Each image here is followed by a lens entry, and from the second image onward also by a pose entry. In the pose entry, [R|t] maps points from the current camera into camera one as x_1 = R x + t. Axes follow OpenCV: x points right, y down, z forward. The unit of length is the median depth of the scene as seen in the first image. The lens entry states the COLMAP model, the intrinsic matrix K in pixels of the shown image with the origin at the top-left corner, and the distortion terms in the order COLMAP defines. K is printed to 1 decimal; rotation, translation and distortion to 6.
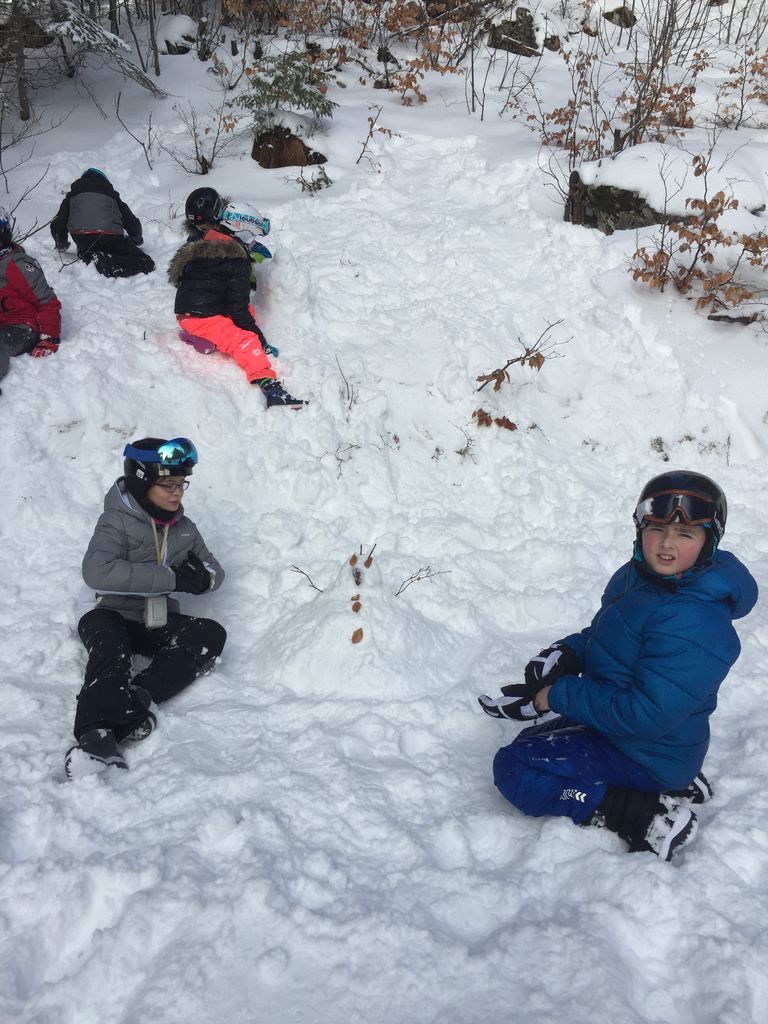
lens RADIAL K [[950.4, 0, 387.4], [0, 950.4, 514.7], [0, 0, 1]] dist [0.119567, -0.129775]
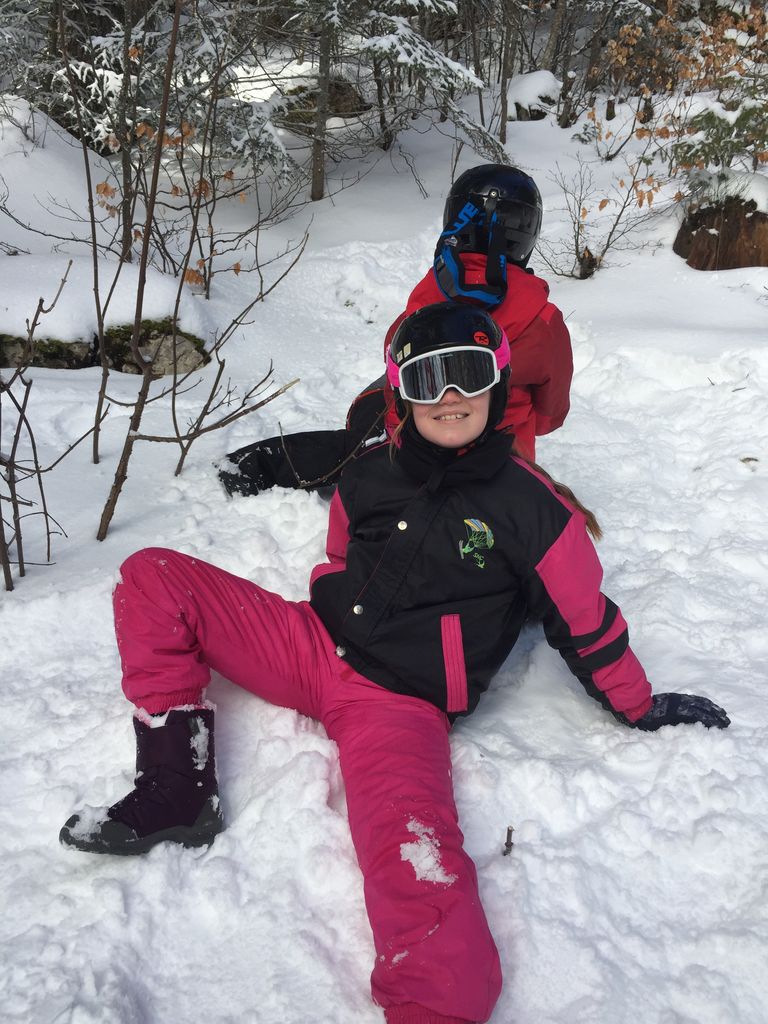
lens RADIAL K [[950.4, 0, 382.6], [0, 950.4, 522.6], [0, 0, 1]] dist [0.119567, -0.129775]
pose [[0.958261, 0.105727, -0.265627, -0.135318], [-0.130458, 0.988443, -0.077205, -0.147583], [0.254395, 0.108635, 0.960980, 0.430664]]
